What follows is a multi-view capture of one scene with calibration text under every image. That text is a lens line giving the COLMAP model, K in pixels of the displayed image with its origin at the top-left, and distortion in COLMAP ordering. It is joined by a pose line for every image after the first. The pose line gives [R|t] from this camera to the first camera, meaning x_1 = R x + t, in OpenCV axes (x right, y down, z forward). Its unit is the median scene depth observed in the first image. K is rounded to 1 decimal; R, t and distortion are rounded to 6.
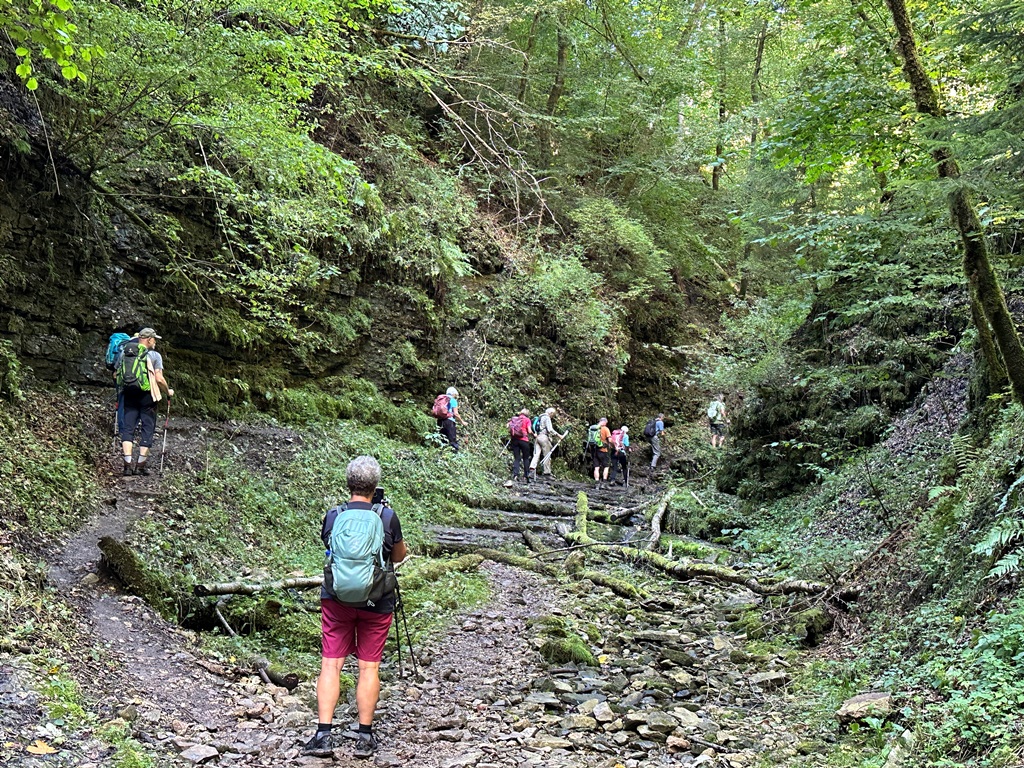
lens RADIAL K [[1255.3, 0, 511.6], [0, 1255.3, 383.0], [0, 0, 1]] dist [0.003936, 0.000000]
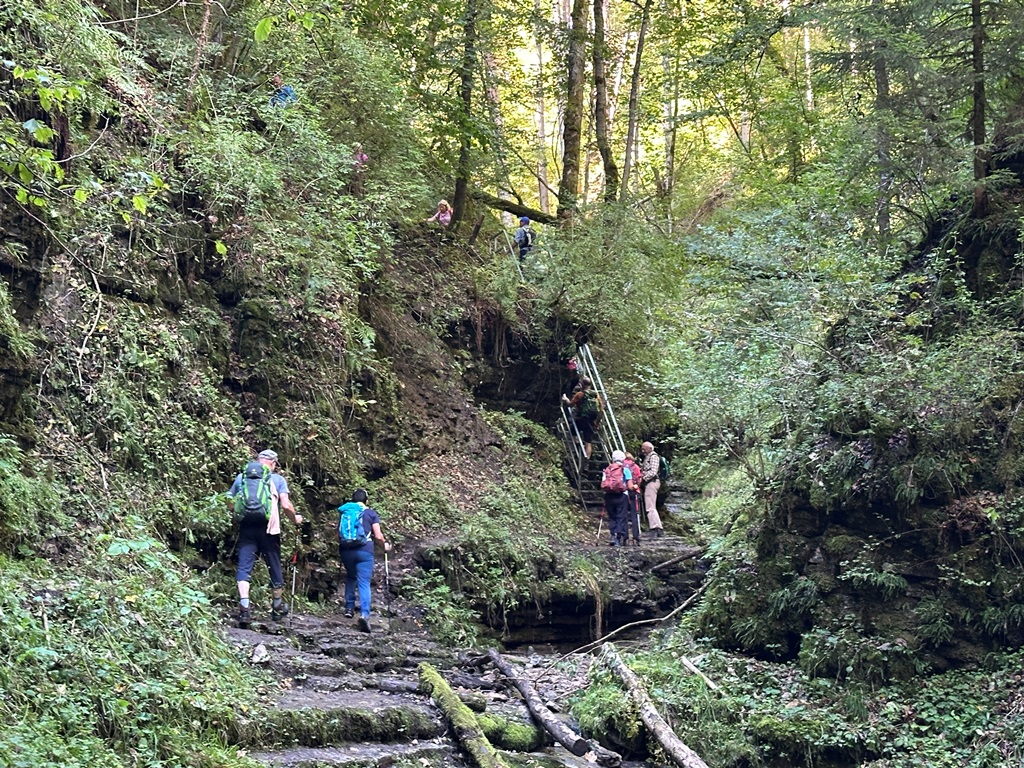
lens RADIAL K [[1775.4, 0, 512.4], [0, 1775.4, 386.2], [0, 0, 1]] dist [0.063871, 0.000000]
pose [[0.922877, 0.020087, 0.384572, -0.120353], [-0.022266, 0.999751, 0.001213, -0.003668], [-0.384452, -0.009682, 0.923094, 0.396313]]
